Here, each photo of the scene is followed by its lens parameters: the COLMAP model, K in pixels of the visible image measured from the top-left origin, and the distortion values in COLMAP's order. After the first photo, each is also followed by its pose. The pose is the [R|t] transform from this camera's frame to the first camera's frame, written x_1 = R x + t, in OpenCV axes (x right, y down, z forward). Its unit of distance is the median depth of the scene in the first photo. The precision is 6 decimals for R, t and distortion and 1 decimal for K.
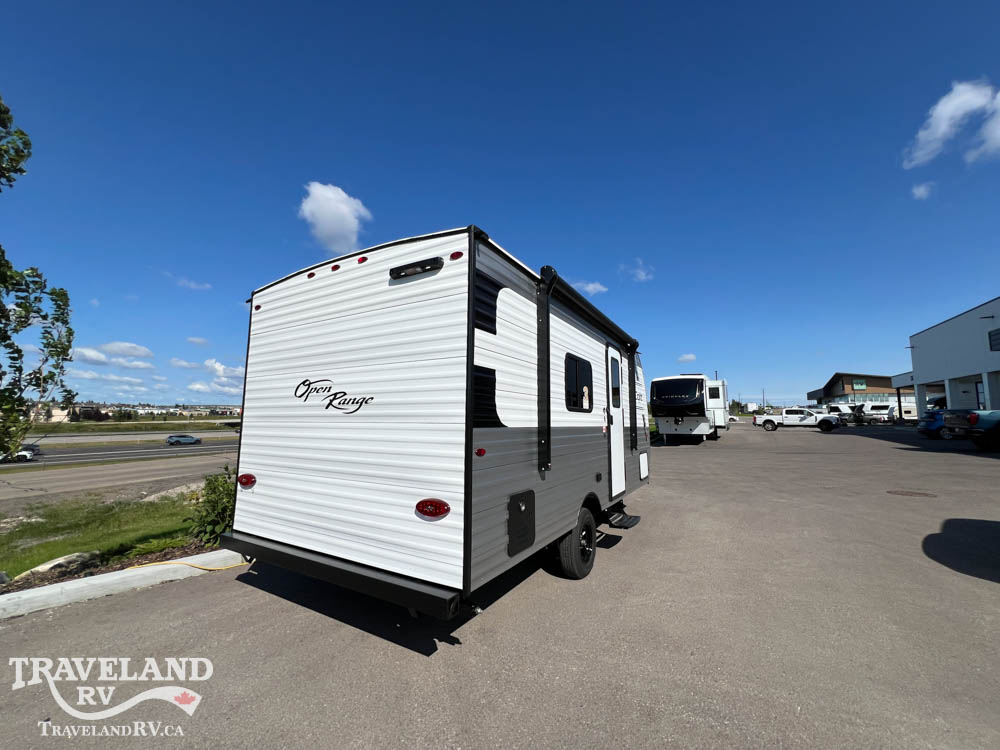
lens RADIAL K [[387.8, 0, 500.0], [0, 387.8, 375.0], [0, 0, 1]] dist [0.000410, 0.000047]
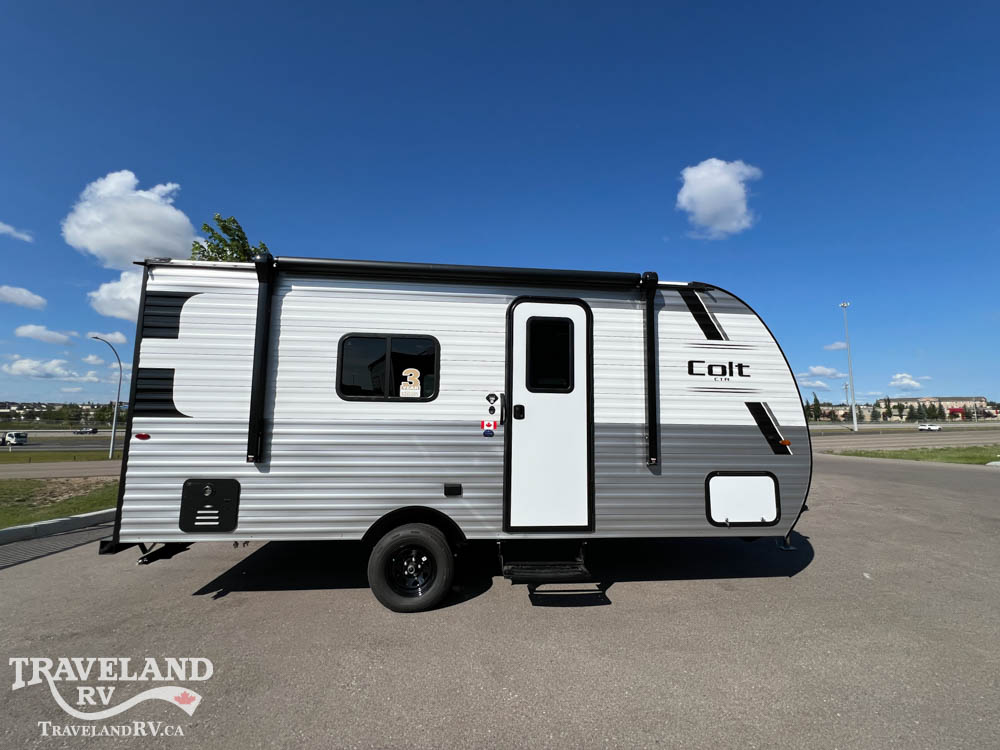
lens RADIAL K [[403.3, 0, 500.0], [0, 403.3, 375.0], [0, 0, 1]] dist [0.029808, 0.000130]
pose [[0.583535, -0.079349, -0.808202, 0.957040], [0.089475, 0.995438, -0.033129, 0.082428], [0.807144, -0.052982, 0.587972, 0.643806]]
